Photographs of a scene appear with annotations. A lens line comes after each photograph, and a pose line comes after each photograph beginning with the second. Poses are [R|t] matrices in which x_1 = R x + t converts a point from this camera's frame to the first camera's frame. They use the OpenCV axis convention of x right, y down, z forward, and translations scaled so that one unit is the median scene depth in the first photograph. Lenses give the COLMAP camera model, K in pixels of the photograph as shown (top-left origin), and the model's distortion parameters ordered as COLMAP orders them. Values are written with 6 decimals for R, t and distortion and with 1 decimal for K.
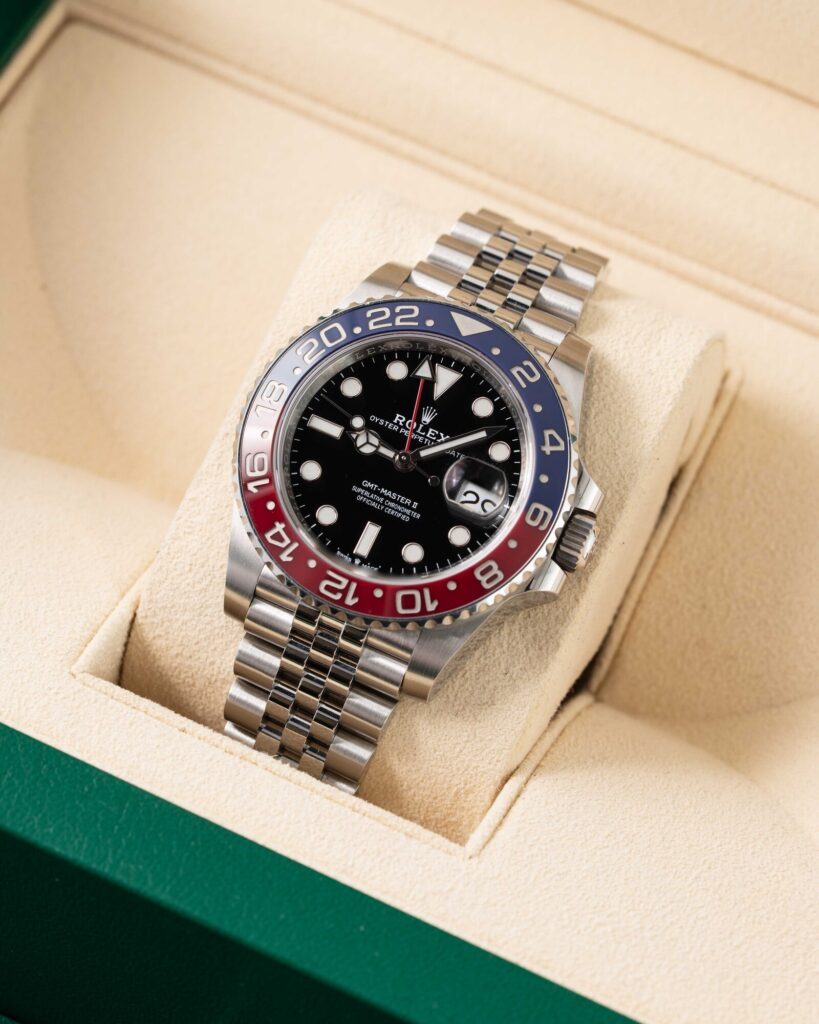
lens RADIAL K [[4662.4, 0, 407.5], [0, 4662.4, 504.8], [0, 0, 1]] dist [0.065660, 0.000000]
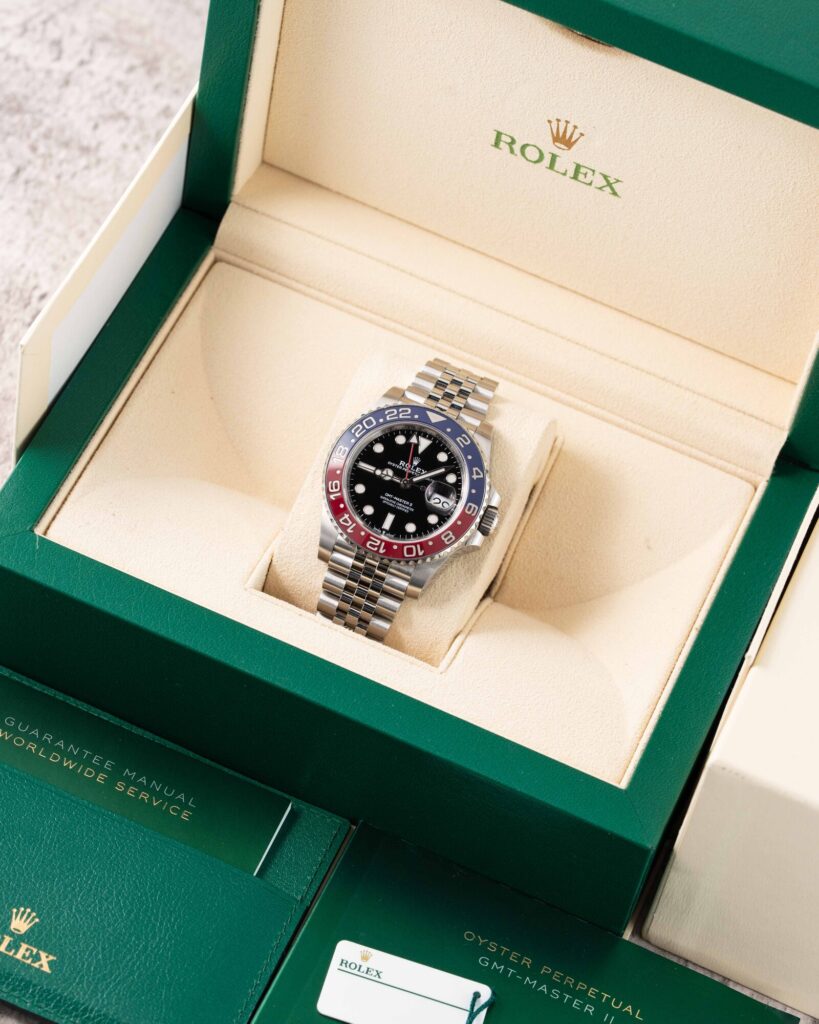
lens RADIAL K [[4662.4, 0, 411.0], [0, 4662.4, 513.5], [0, 0, 1]] dist [0.065660, 0.000000]
pose [[0.997913, -0.012885, 0.063270, -0.126746], [0.013079, 0.999911, -0.002655, 0.009285], [-0.063231, 0.003477, 0.997993, -1.044677]]
